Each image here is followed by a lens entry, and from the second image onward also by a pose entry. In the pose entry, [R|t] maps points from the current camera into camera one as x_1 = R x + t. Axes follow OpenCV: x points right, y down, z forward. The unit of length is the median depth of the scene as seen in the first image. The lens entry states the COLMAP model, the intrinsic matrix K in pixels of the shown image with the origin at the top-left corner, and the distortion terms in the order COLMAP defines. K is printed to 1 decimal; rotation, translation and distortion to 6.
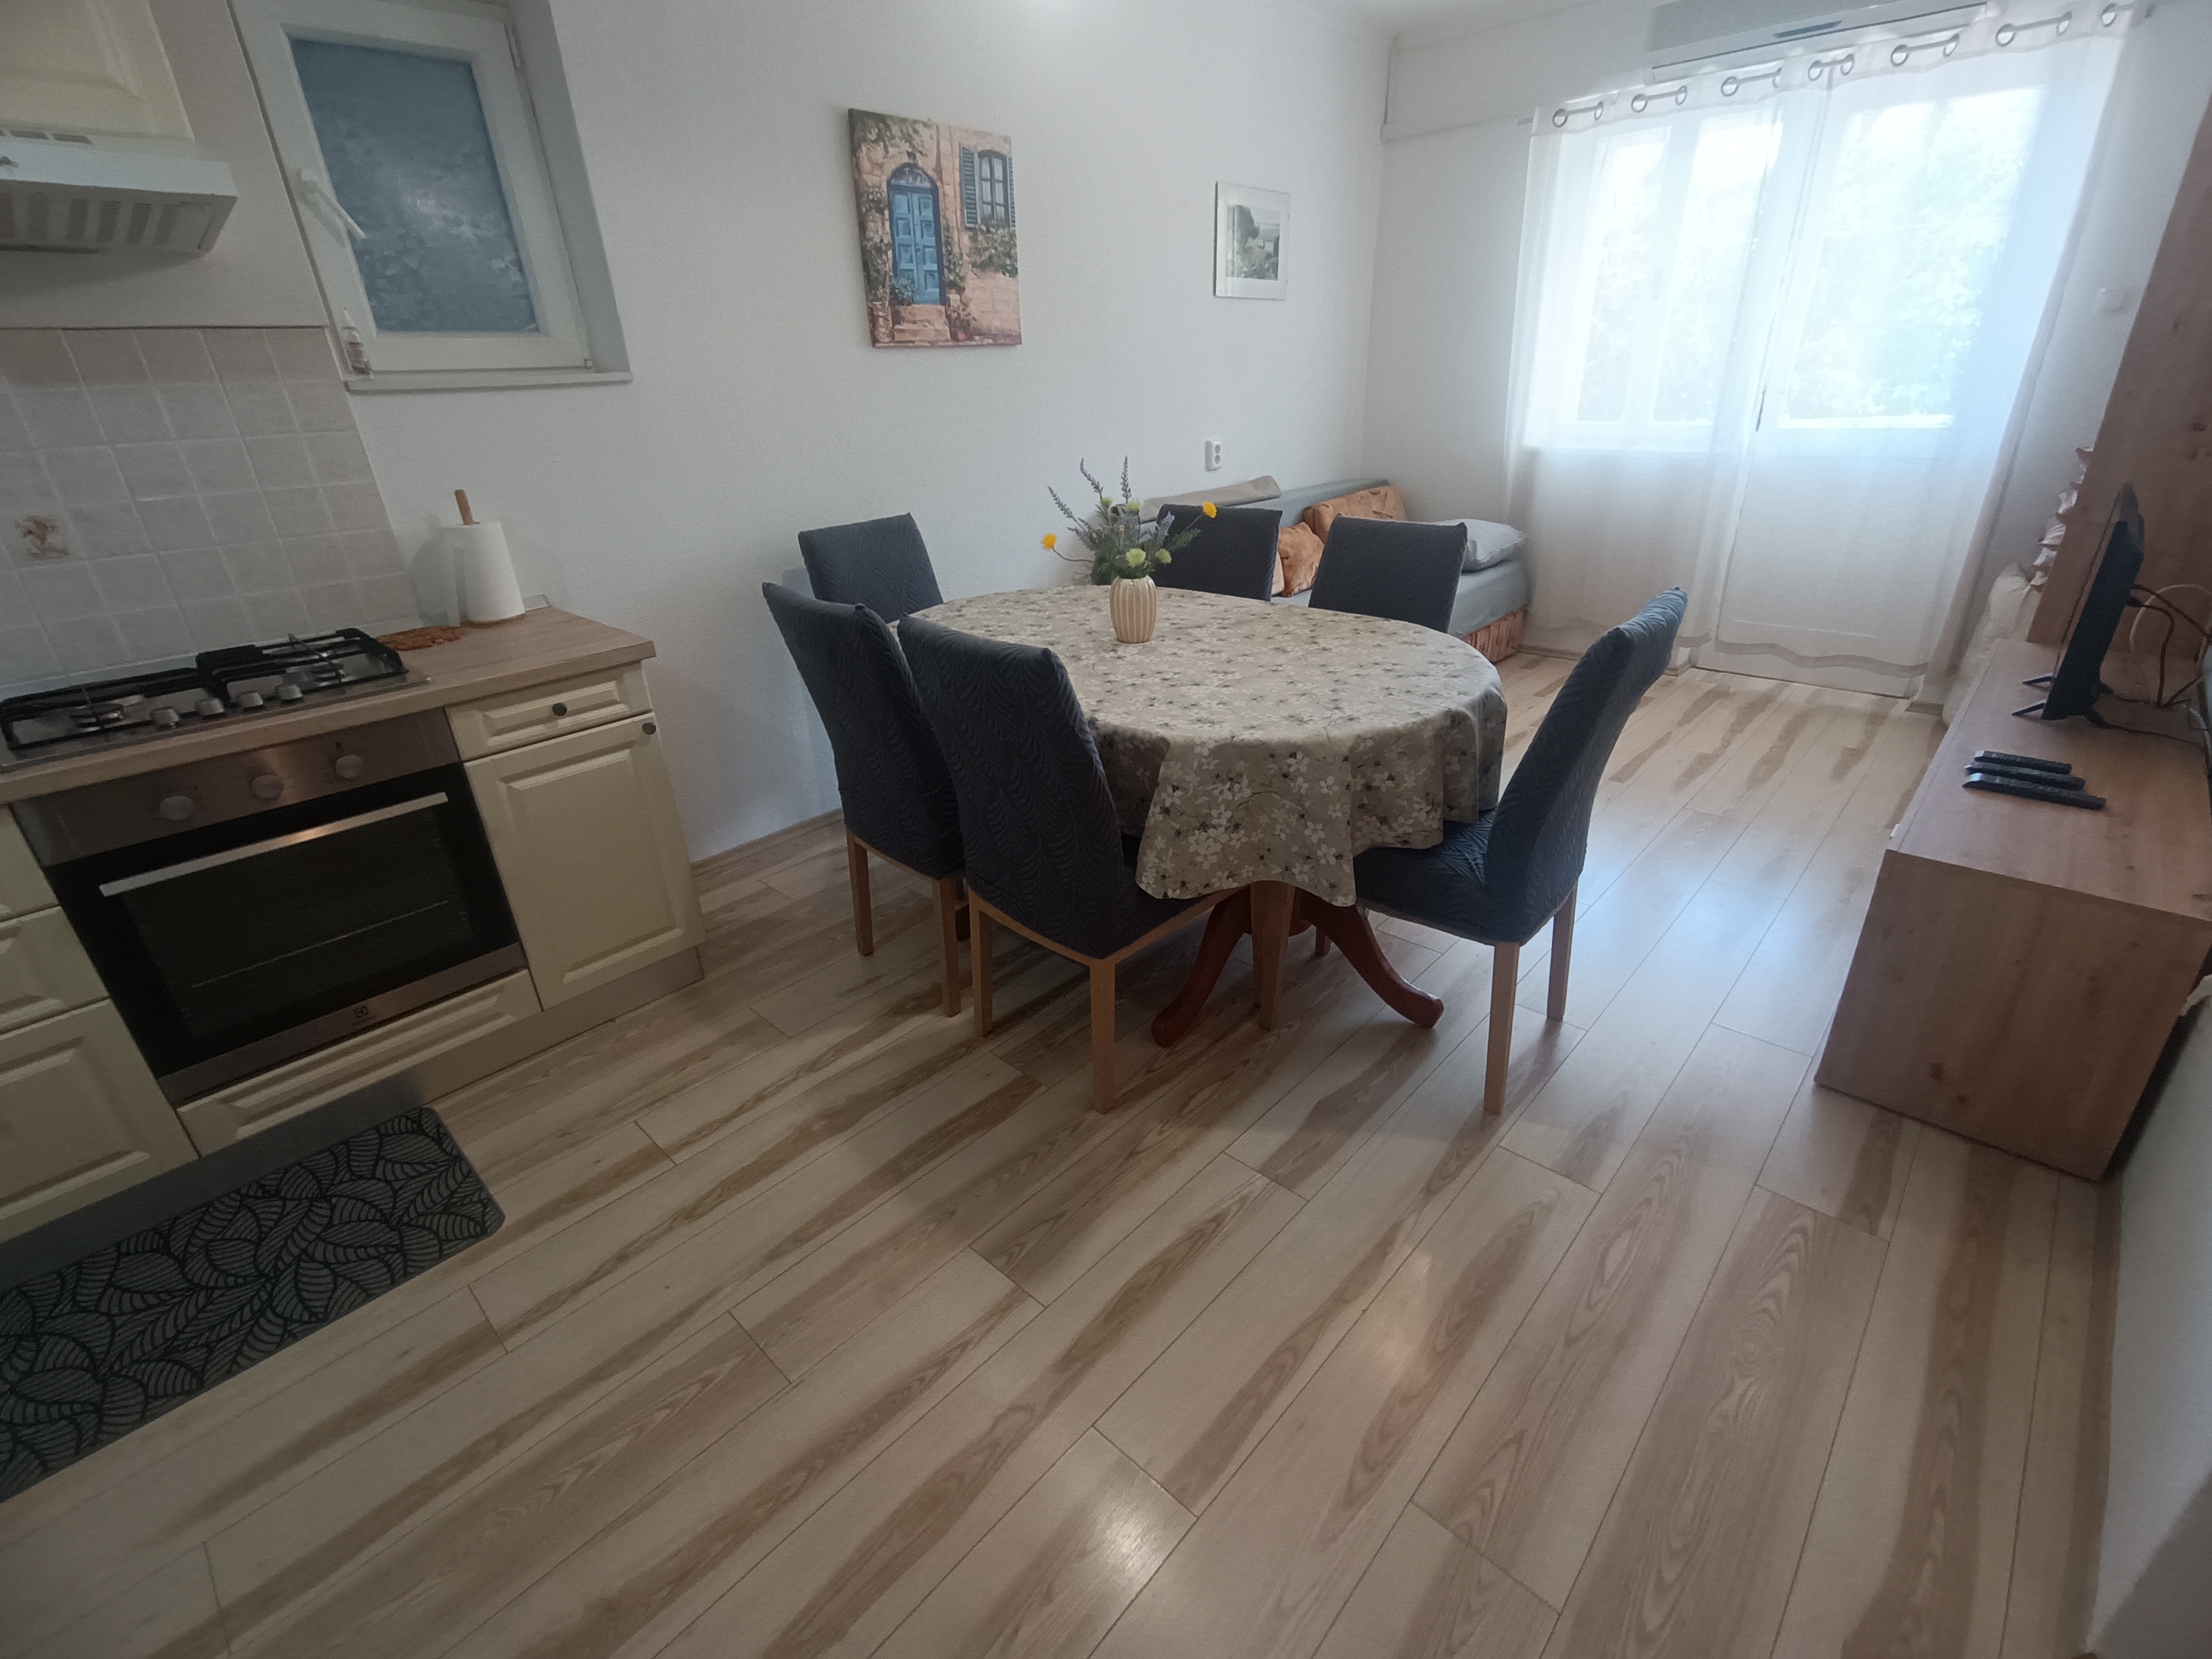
lens RADIAL K [[1000.6, 0, 1101.1], [0, 1000.6, 818.3], [0, 0, 1]] dist [-0.012790, -0.001111]
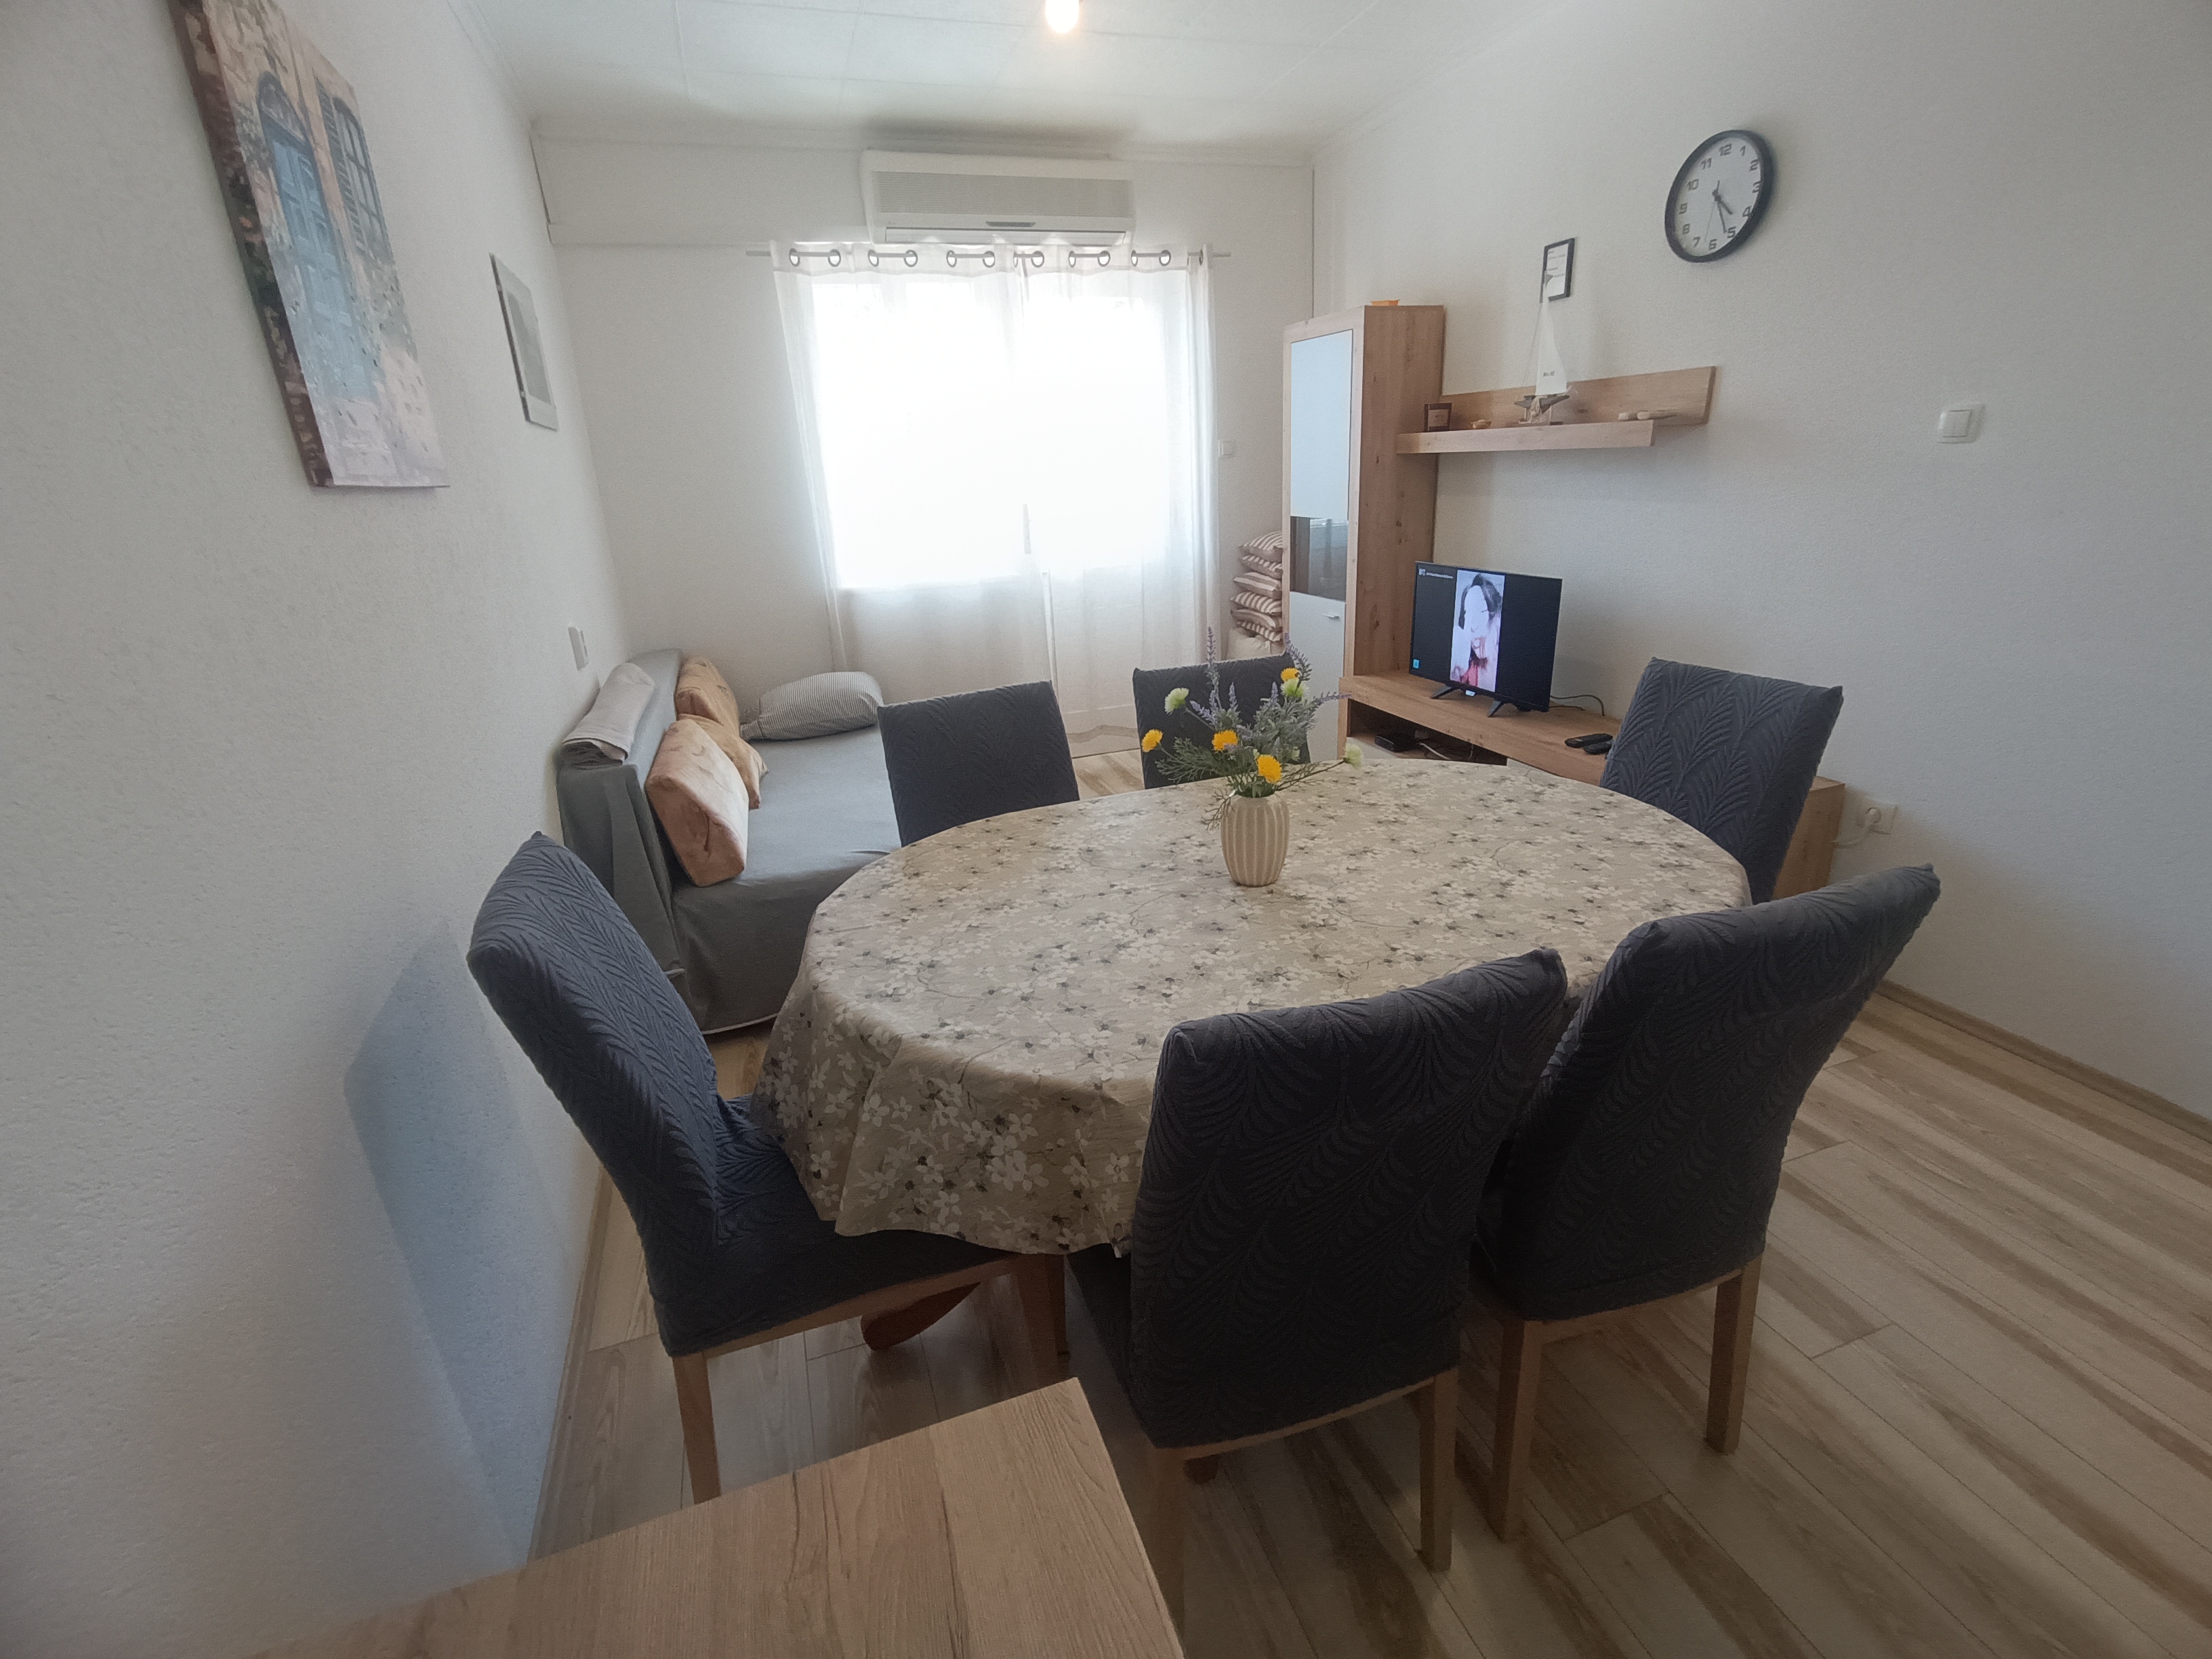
lens RADIAL K [[1000.6, 0, 1101.1], [0, 1000.6, 818.3], [0, 0, 1]] dist [-0.012790, -0.001111]
pose [[0.444963, -0.278352, 0.851192, -0.460921], [0.398777, 0.912623, 0.089979, -0.253688], [-0.801863, 0.299398, 0.517084, 0.576904]]
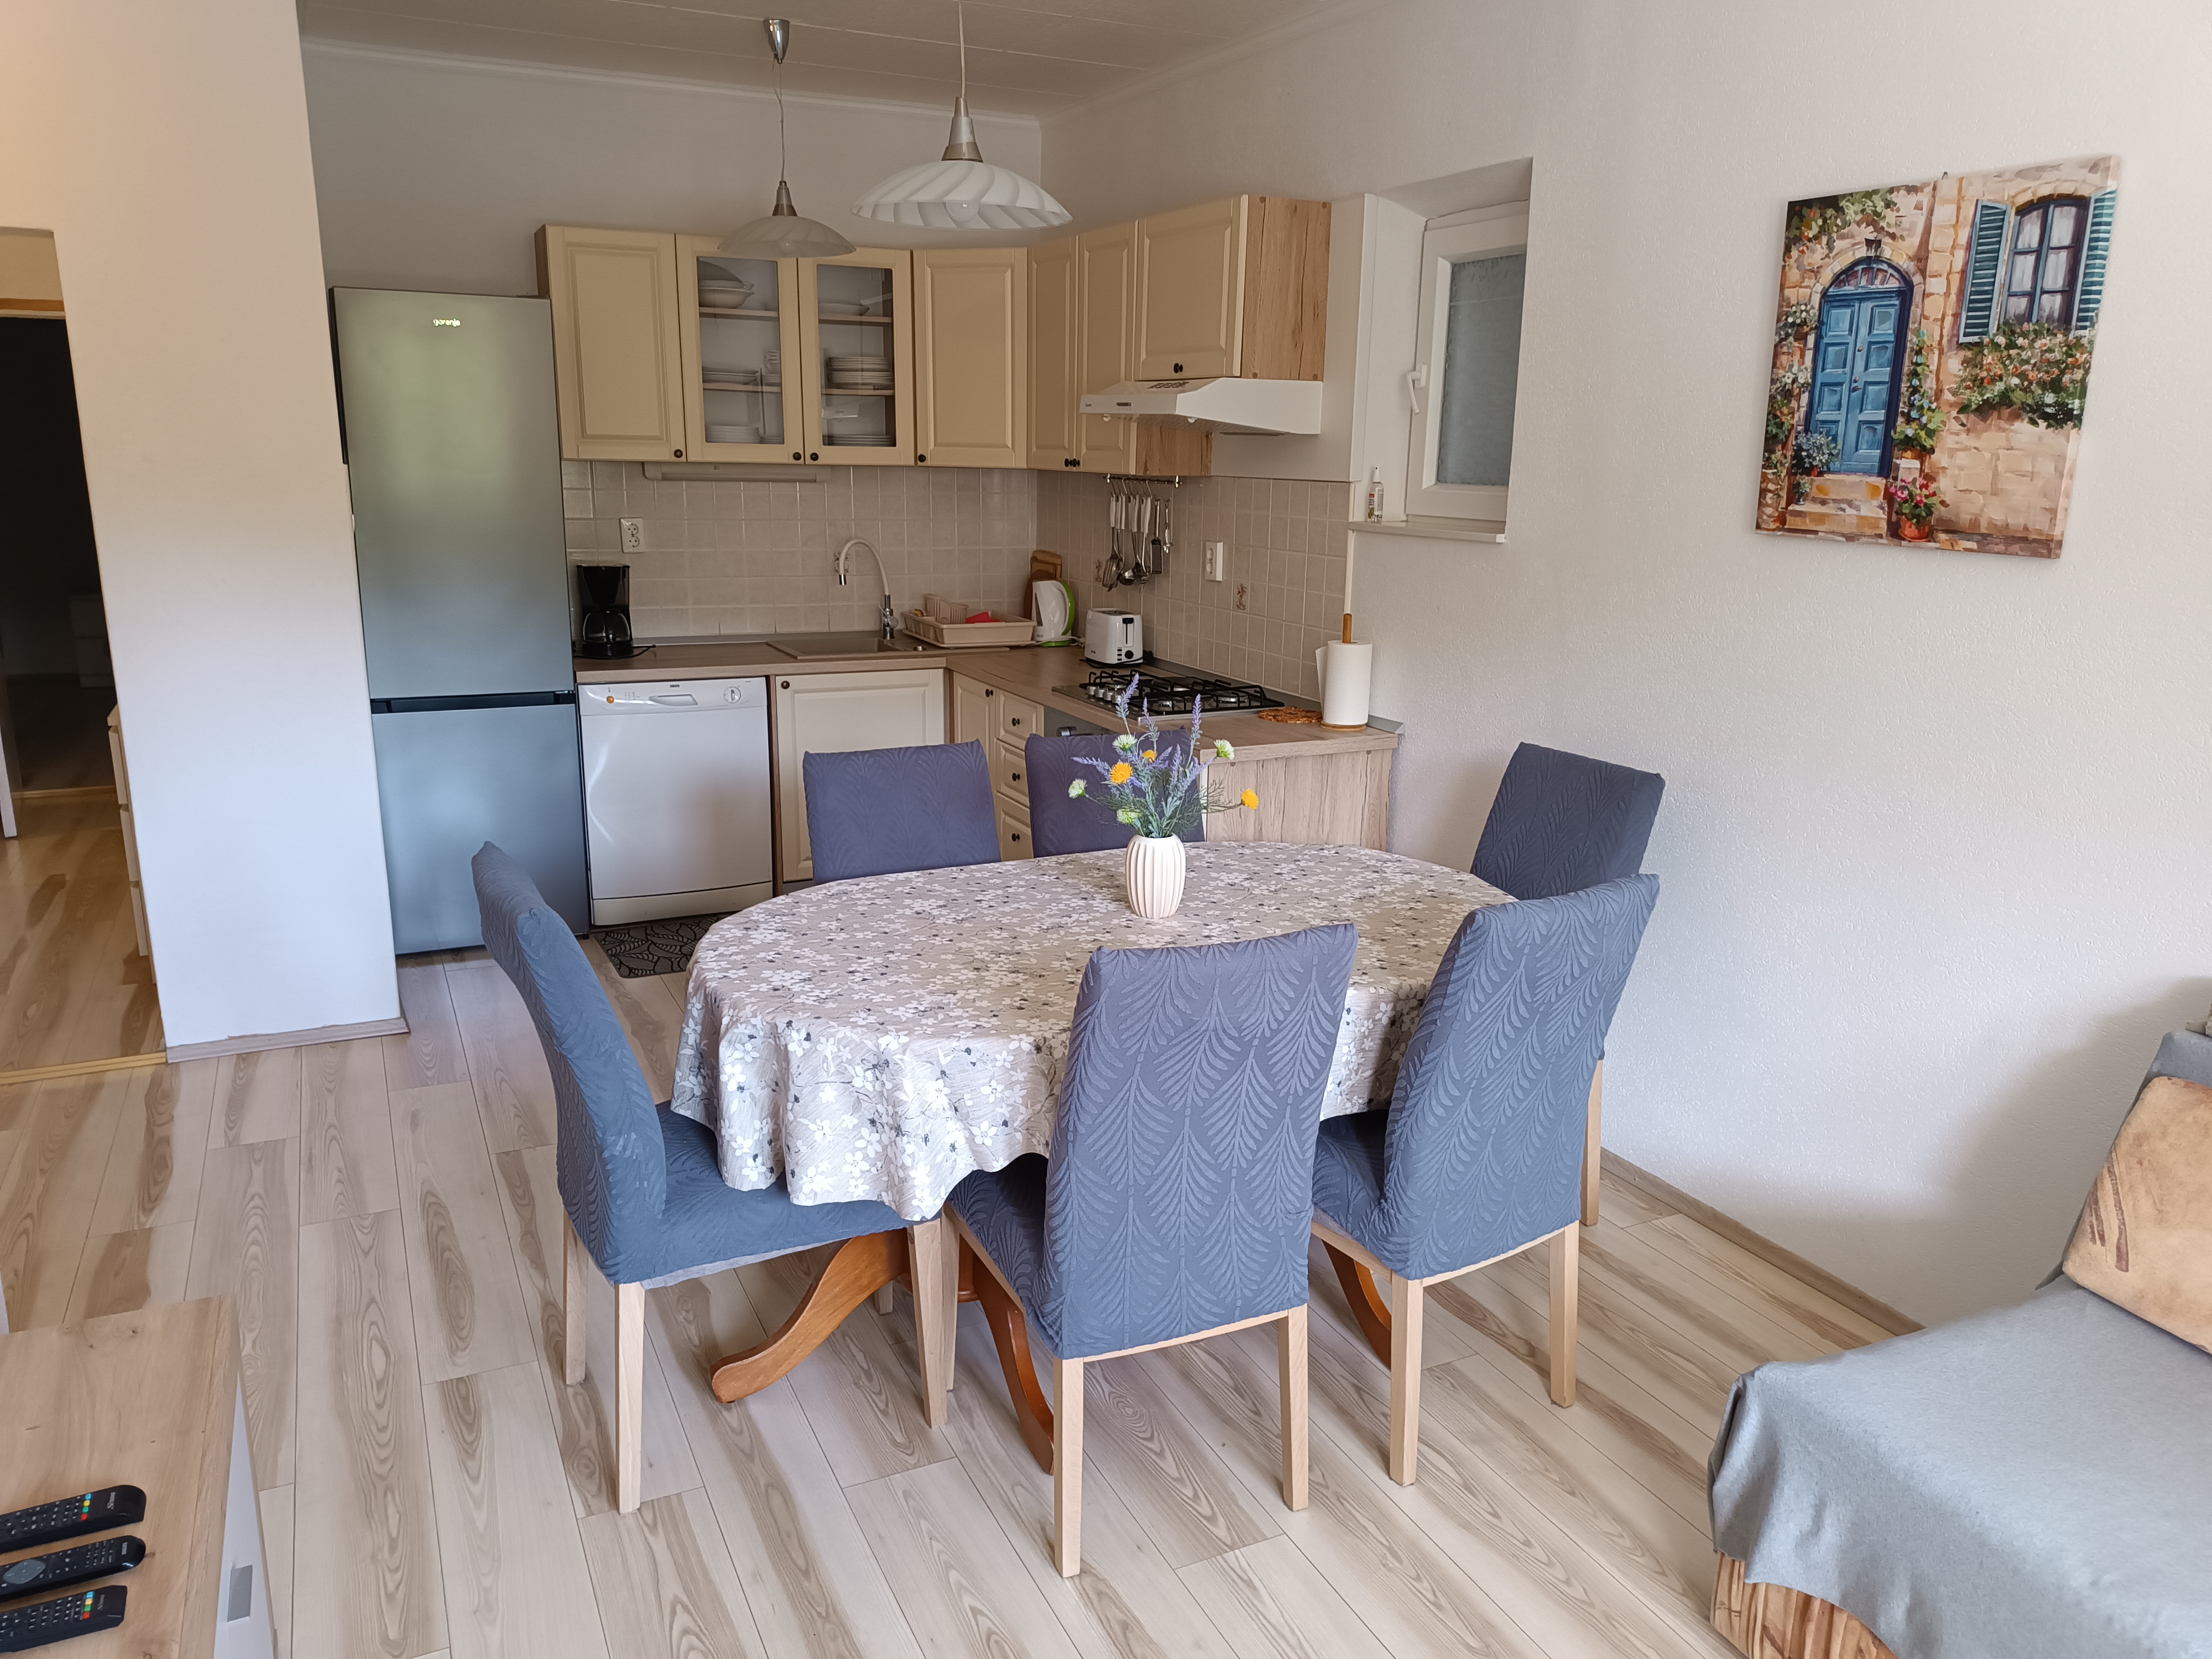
lens RADIAL K [[1555.4, 0, 1059.7], [0, 1555.4, 820.6], [0, 0, 1]] dist [0.008141, 0.003944]
pose [[-0.369960, 0.249965, -0.894789, 0.874333], [-0.390575, 0.832032, 0.393921, -0.536338], [0.842959, 0.495217, -0.210189, 0.920010]]
